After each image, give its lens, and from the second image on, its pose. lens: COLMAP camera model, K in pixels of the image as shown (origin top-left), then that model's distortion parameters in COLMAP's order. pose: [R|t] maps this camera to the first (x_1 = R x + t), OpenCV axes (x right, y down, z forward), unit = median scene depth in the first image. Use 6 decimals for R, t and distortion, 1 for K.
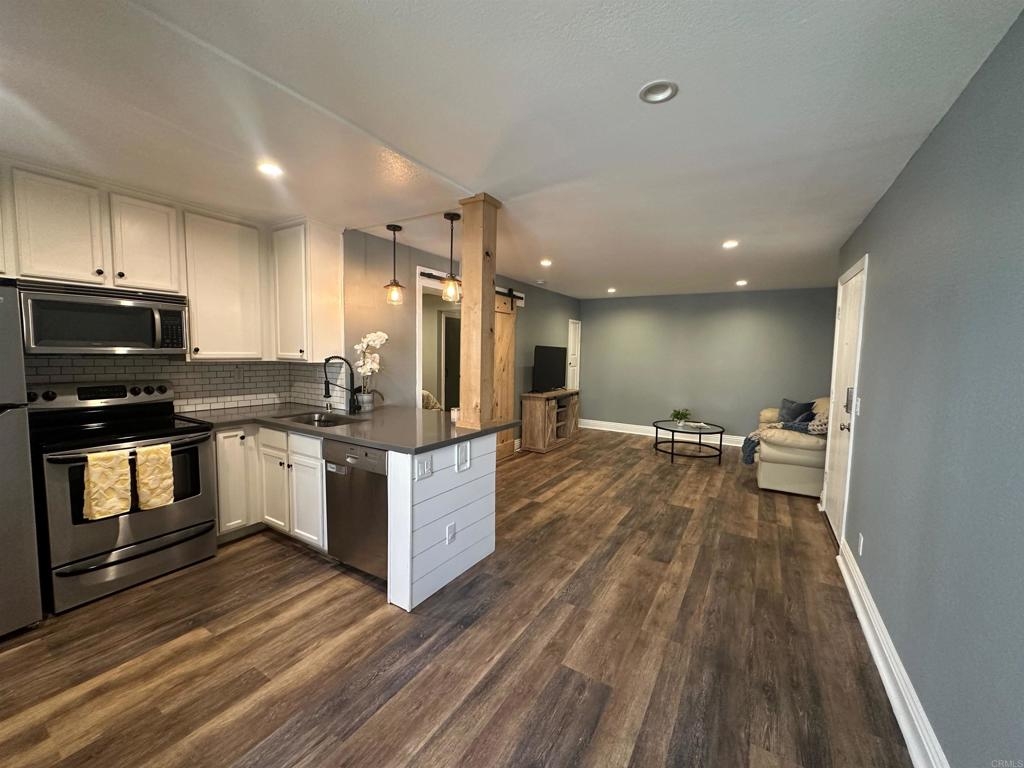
lens RADIAL K [[410.2, 0, 511.7], [0, 410.2, 383.6], [0, 0, 1]] dist [-0.004813, 0.001322]
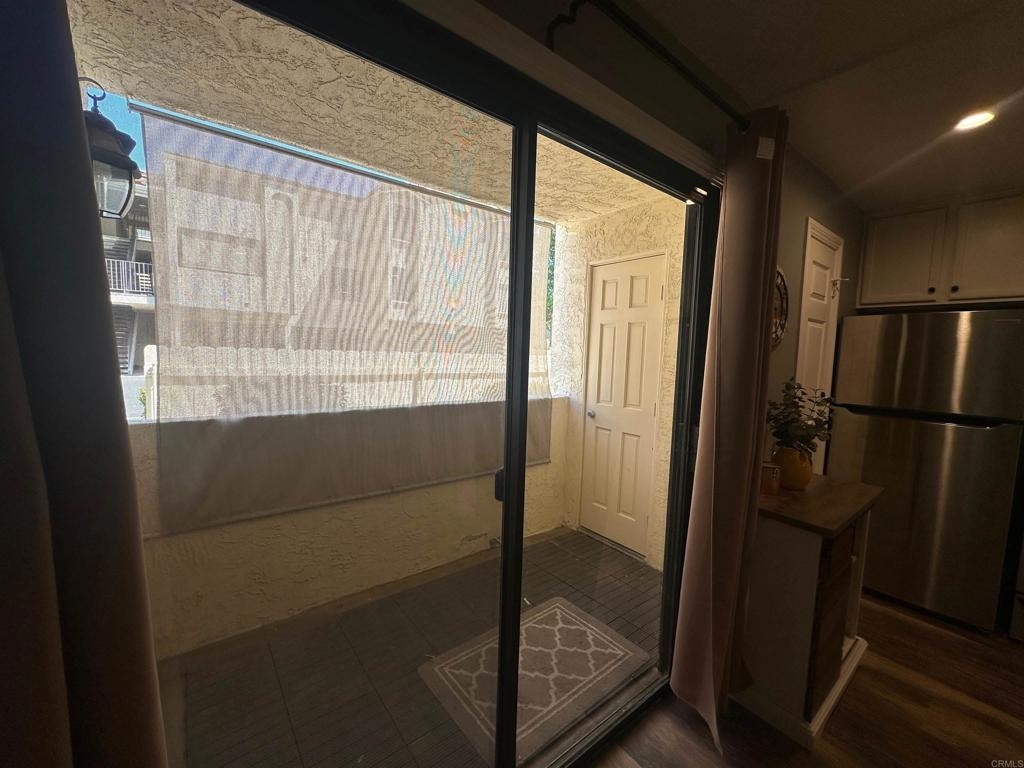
lens RADIAL K [[410.2, 0, 510.4], [0, 410.2, 380.3], [0, 0, 1]] dist [-0.004813, 0.001322]
pose [[-0.353341, 0.039461, -0.934662, 0.148986], [-0.112805, 0.990022, 0.084443, 0.003709], [0.928669, 0.135272, -0.345364, 0.104621]]
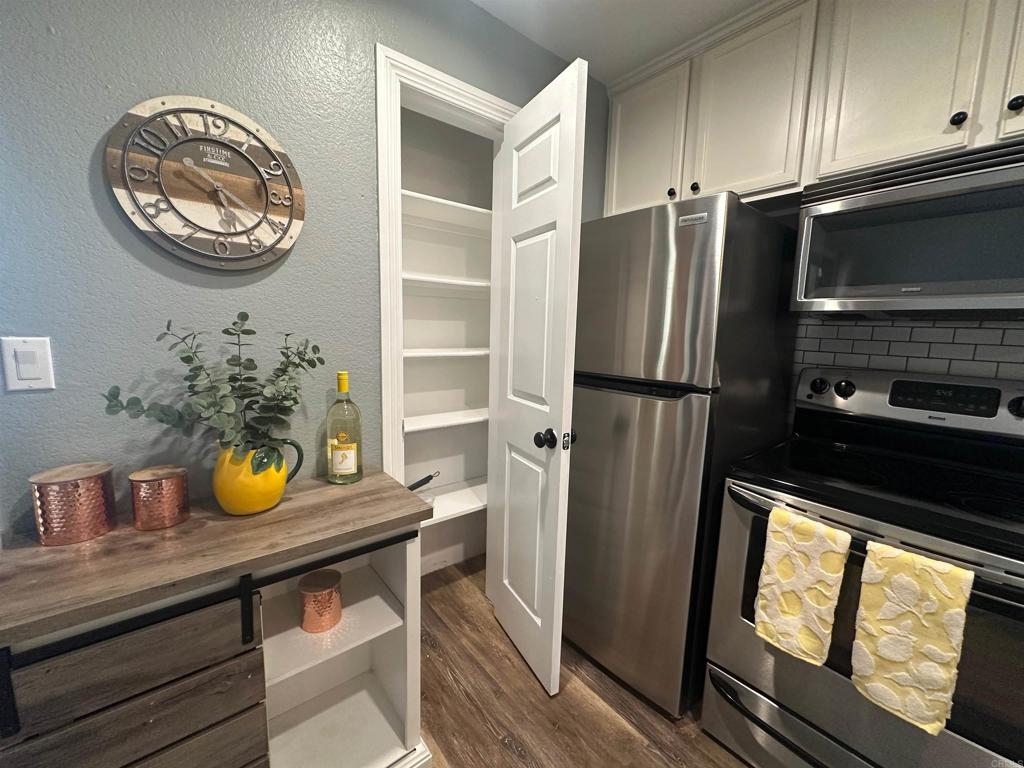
lens RADIAL K [[410.2, 0, 510.5], [0, 410.2, 383.3], [0, 0, 1]] dist [-0.004813, 0.001322]
pose [[-0.340105, 0.101072, -0.934940, -0.363505], [-0.101441, 0.984463, 0.143327, -0.011139], [0.934900, 0.143588, -0.324568, 0.642241]]
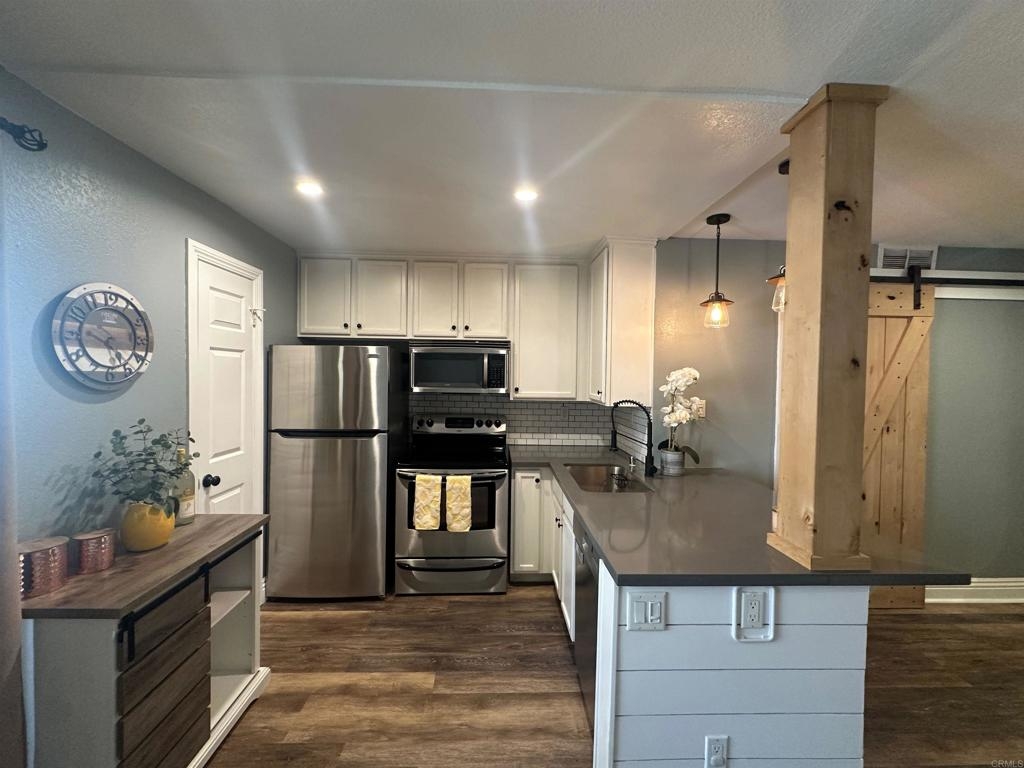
lens RADIAL K [[410.2, 0, 511.1], [0, 410.2, 383.7], [0, 0, 1]] dist [-0.004813, 0.001322]
pose [[0.552456, 0.009510, -0.833488, 0.120670], [-0.069620, 0.996967, -0.034771, -0.060748], [0.830629, 0.077237, 0.551443, 0.404947]]
